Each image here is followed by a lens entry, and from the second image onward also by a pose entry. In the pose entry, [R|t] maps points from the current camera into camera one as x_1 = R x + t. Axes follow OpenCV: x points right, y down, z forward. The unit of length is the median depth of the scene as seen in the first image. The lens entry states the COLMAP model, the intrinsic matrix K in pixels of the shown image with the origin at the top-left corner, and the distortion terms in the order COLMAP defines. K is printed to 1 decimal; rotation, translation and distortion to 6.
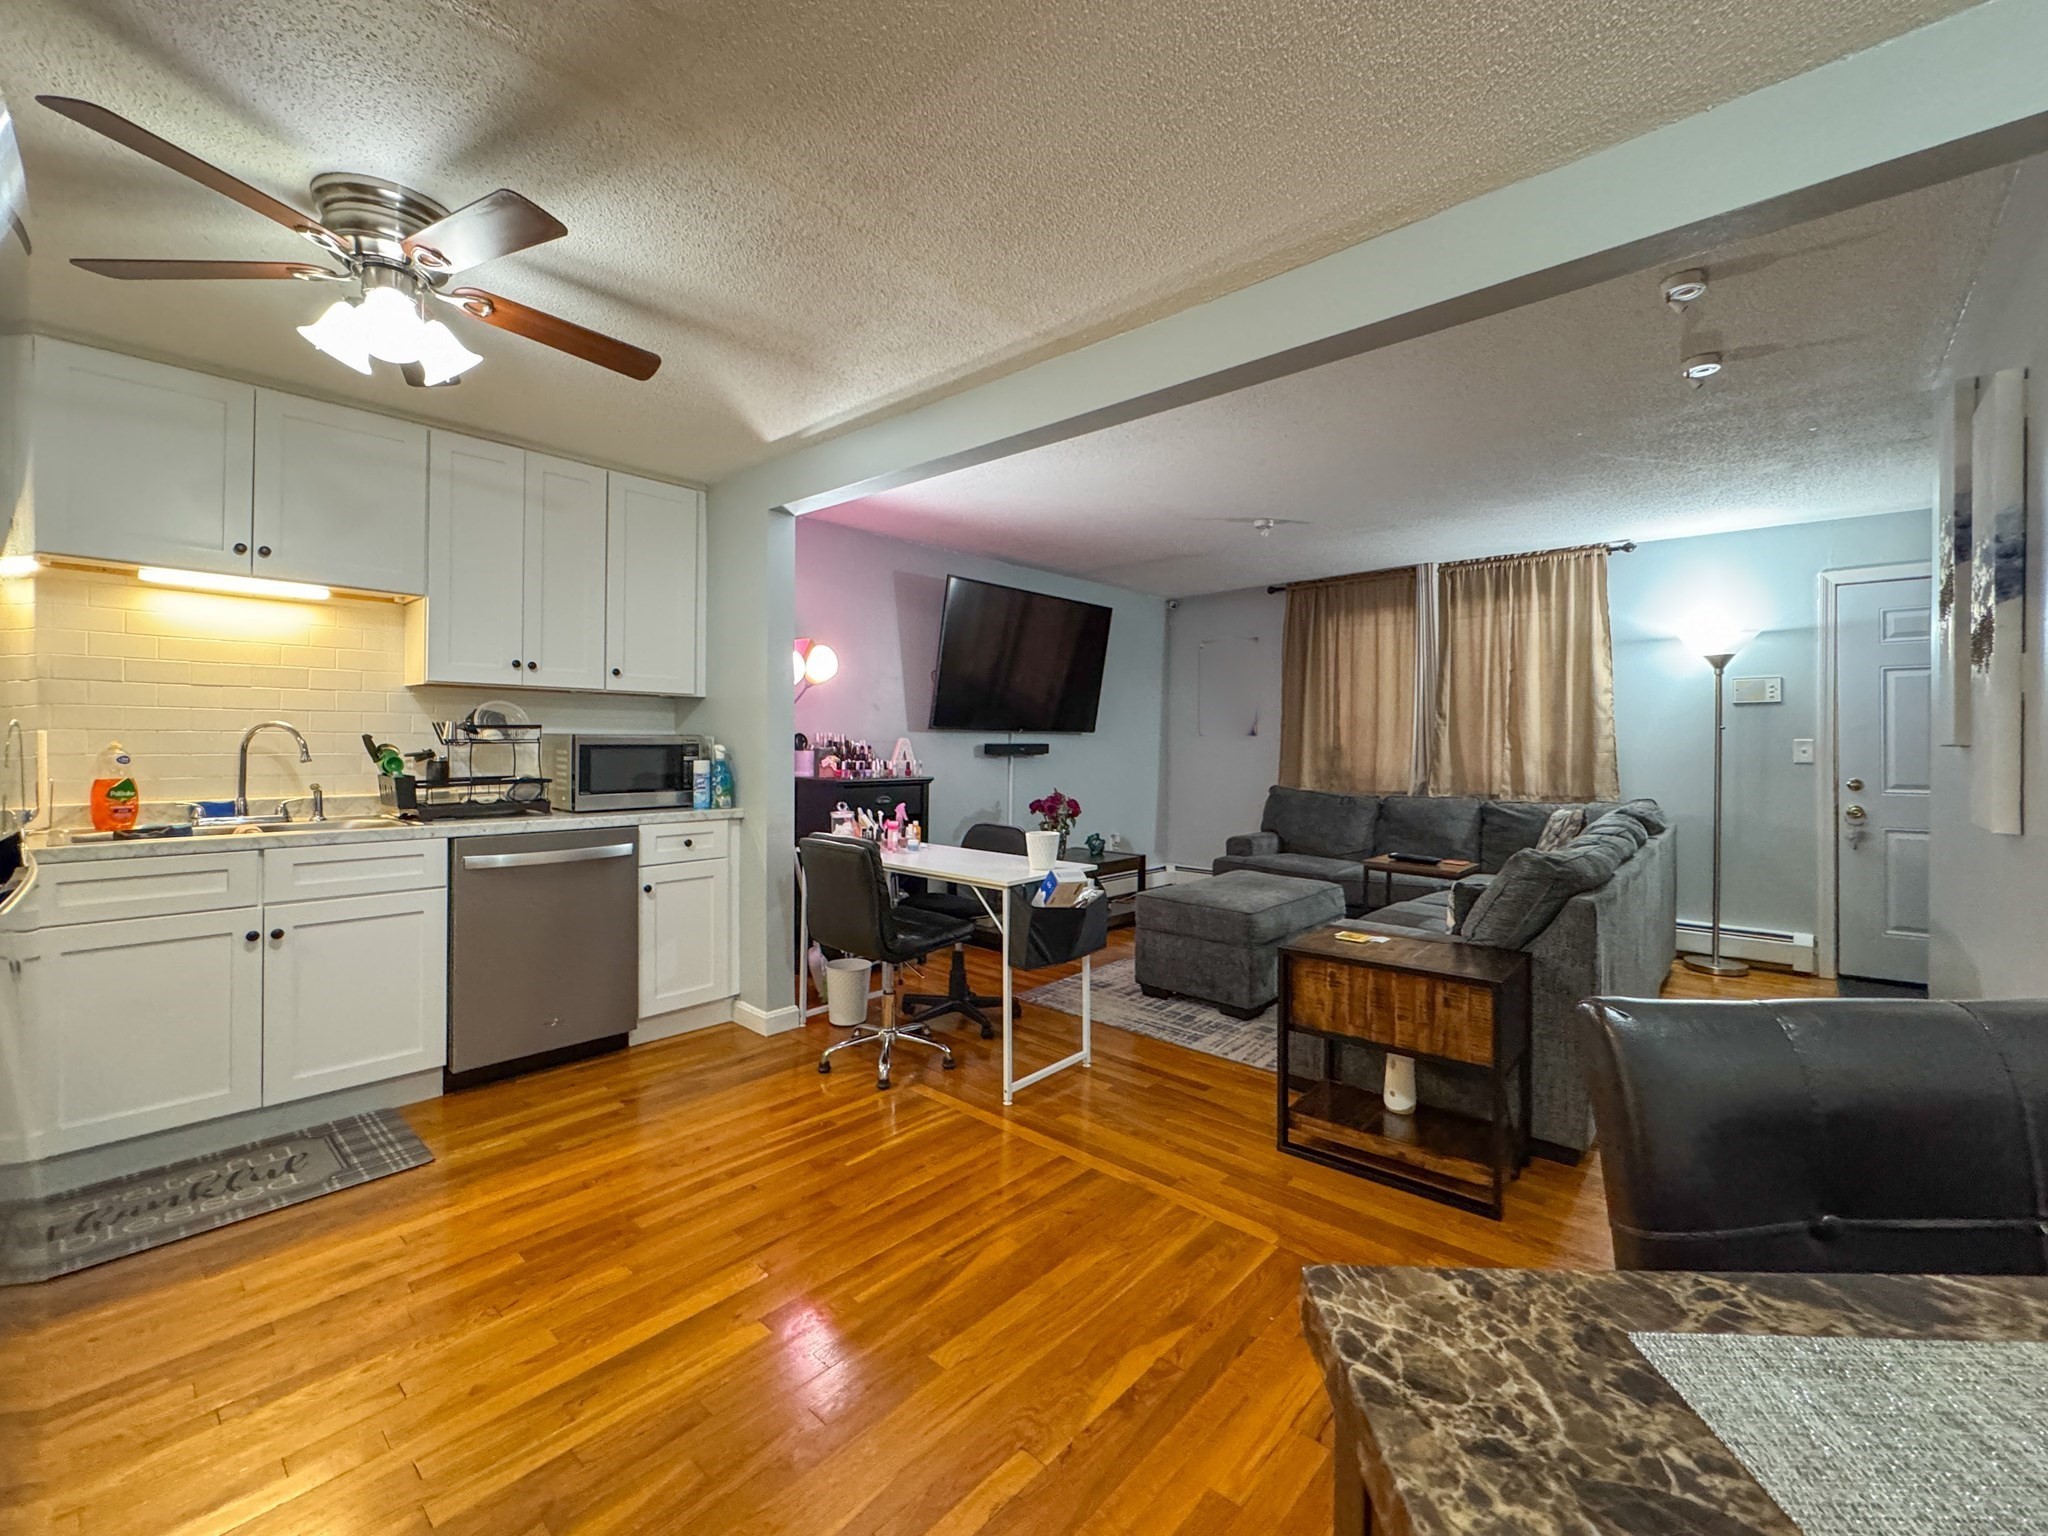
lens RADIAL K [[847.3, 0, 1080.5], [0, 847.3, 747.6], [0, 0, 1]] dist [0.000228, 0.000451]
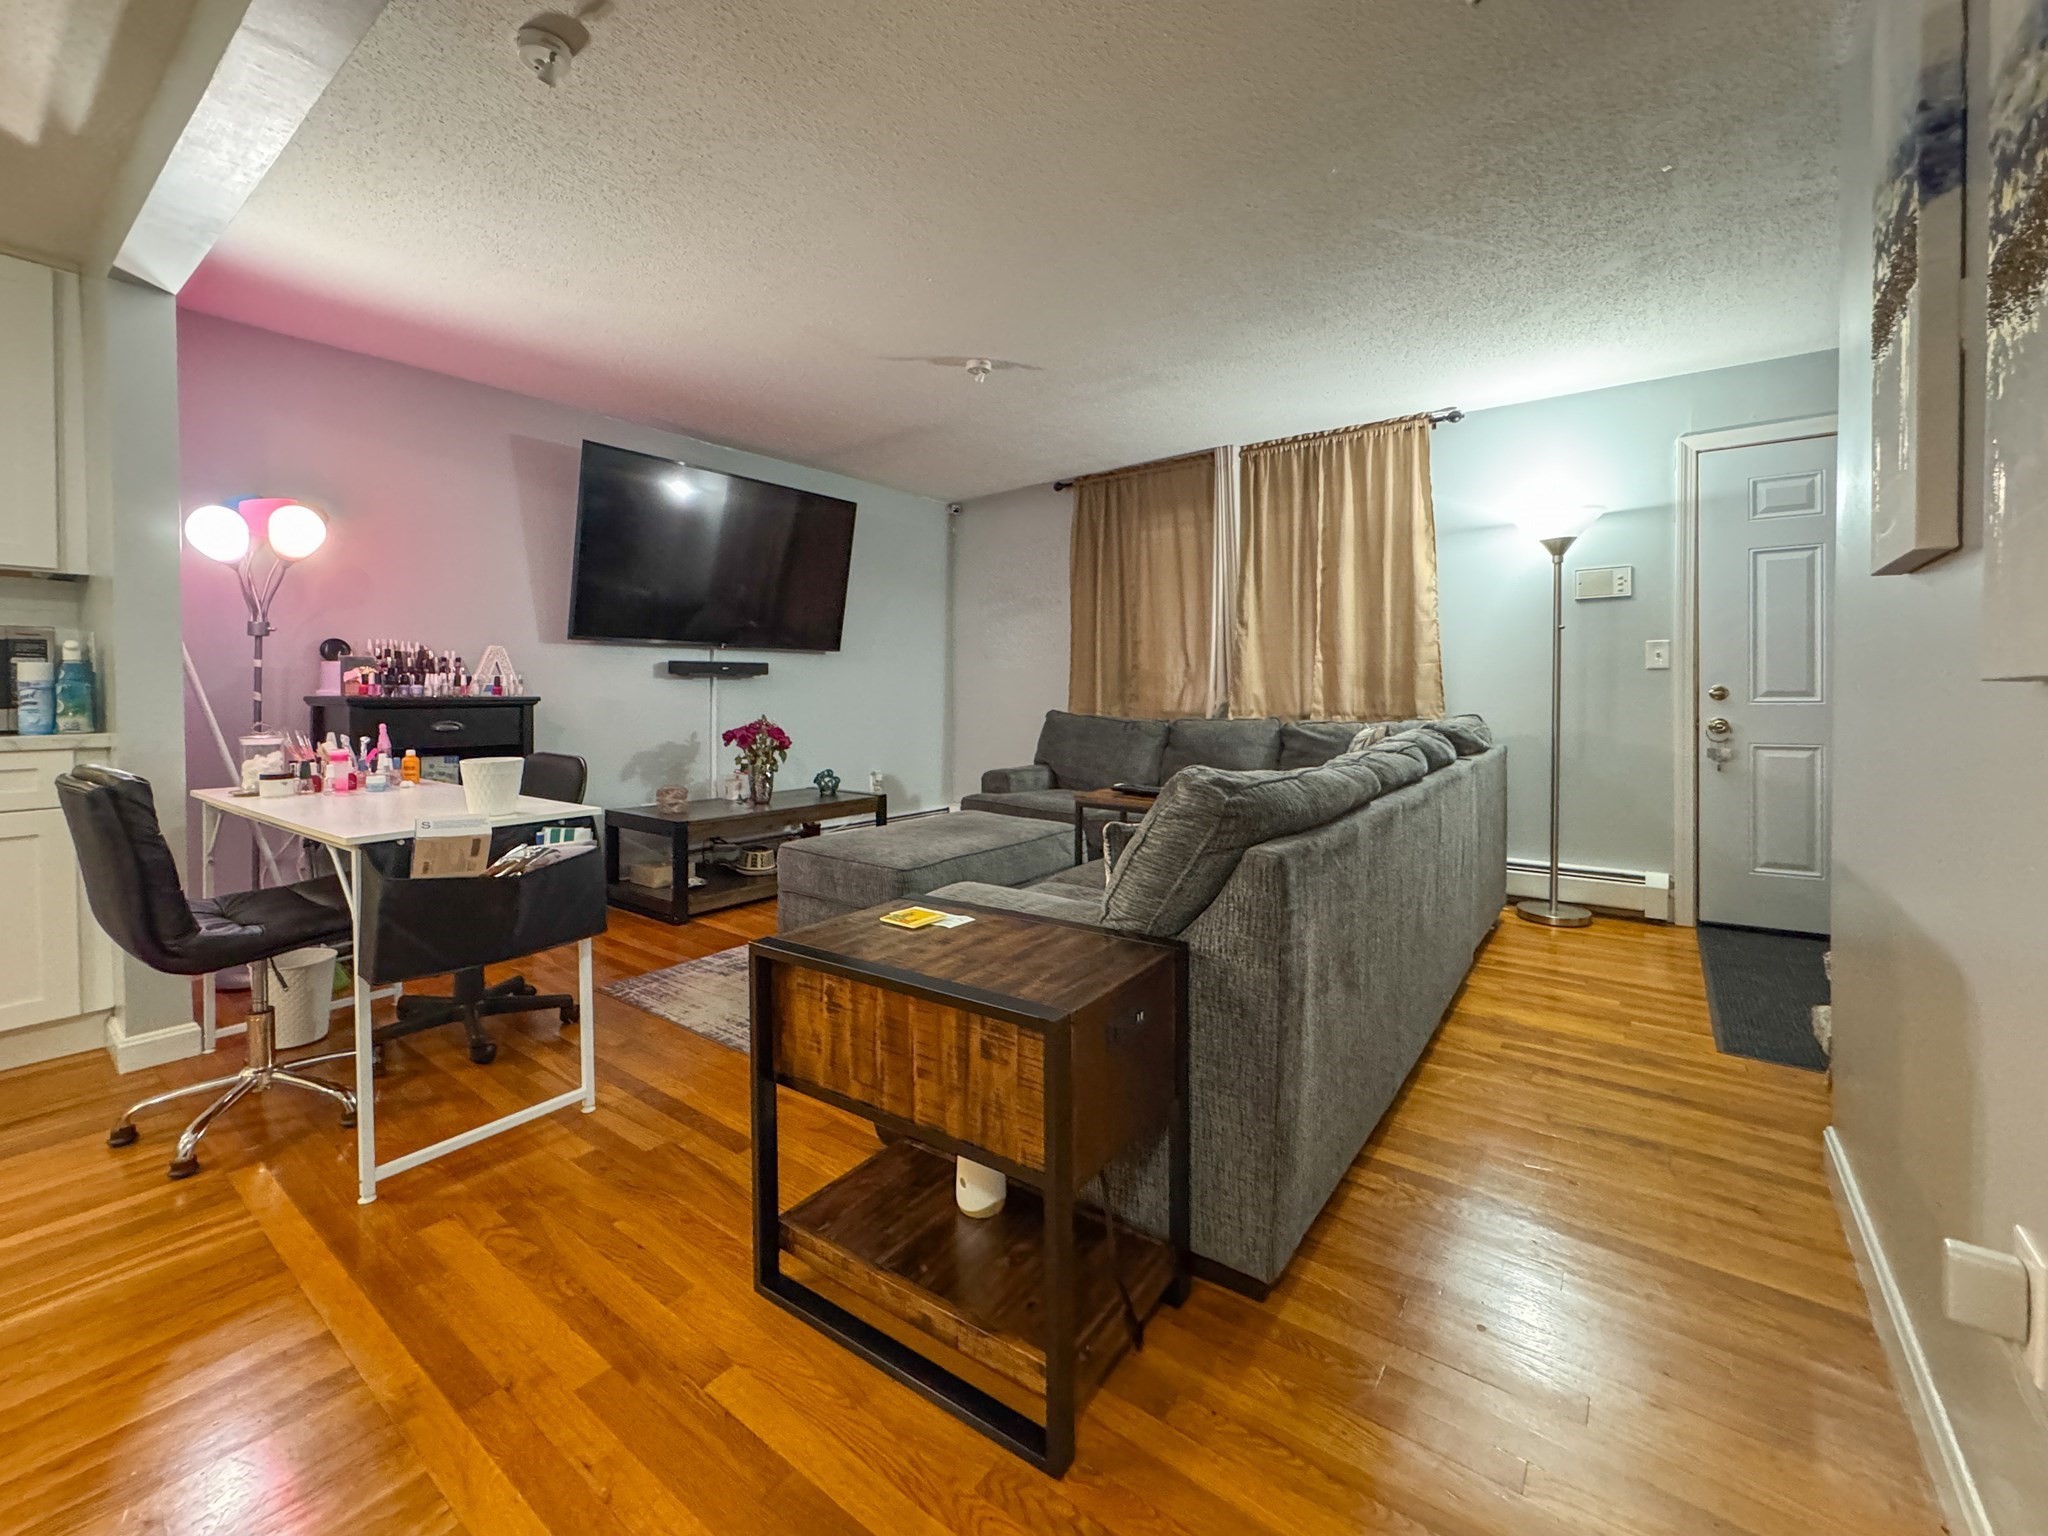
lens RADIAL K [[847.3, 0, 977.6], [0, 847.3, 709.8], [0, 0, 1]] dist [0.000228, 0.000451]
pose [[0.999555, -0.016453, 0.024870, 0.190984], [0.015878, 0.999606, 0.023152, 0.033319], [-0.025241, -0.022746, 0.999423, 0.214633]]
